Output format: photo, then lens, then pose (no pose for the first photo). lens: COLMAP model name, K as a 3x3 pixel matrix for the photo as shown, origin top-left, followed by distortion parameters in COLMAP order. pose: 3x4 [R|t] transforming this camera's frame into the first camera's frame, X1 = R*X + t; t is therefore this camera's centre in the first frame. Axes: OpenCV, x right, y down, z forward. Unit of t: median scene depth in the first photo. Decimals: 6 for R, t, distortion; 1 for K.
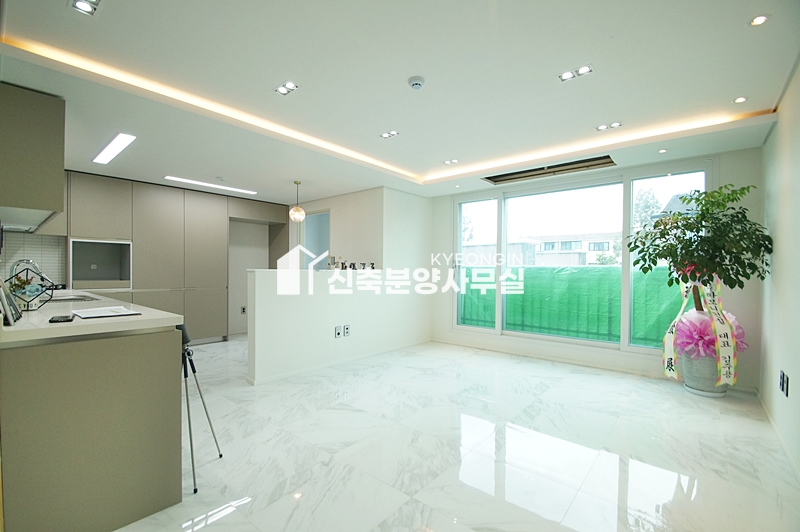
lens RADIAL K [[352.2, 0, 391.2], [0, 352.2, 273.8], [0, 0, 1]] dist [0.006115, -0.010941]
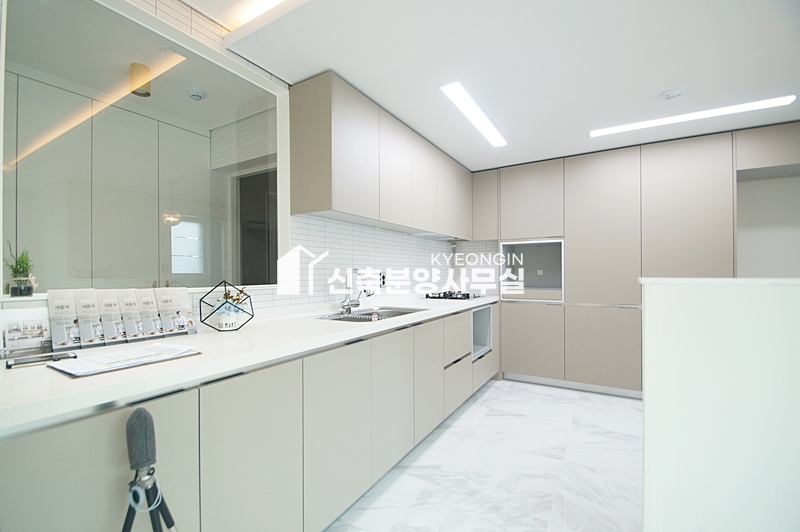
lens RADIAL K [[352.2, 0, 391.2], [0, 352.2, 273.8], [0, 0, 1]] dist [0.006115, -0.010941]
pose [[0.161206, -0.004942, -0.986908, -0.068449], [-0.002850, 0.999981, -0.005473, -0.014449], [0.986917, 0.003695, 0.161189, 0.653421]]
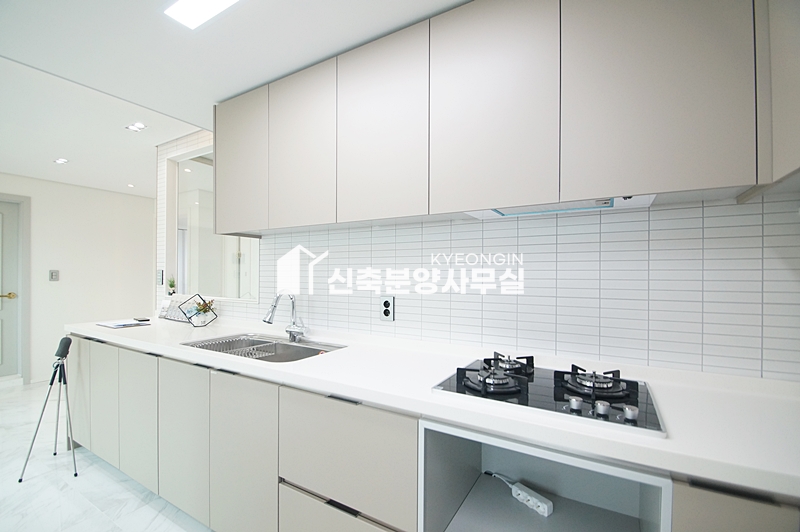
lens RADIAL K [[348.3, 0, 398.5], [0, 348.3, 274.5], [0, 0, 1]] dist [0.002923, -0.018510]
pose [[-0.982020, -0.014005, -0.188257, -0.796817], [-0.015365, 0.999865, 0.005767, -0.056087], [0.188151, 0.008556, -0.982103, 1.260214]]
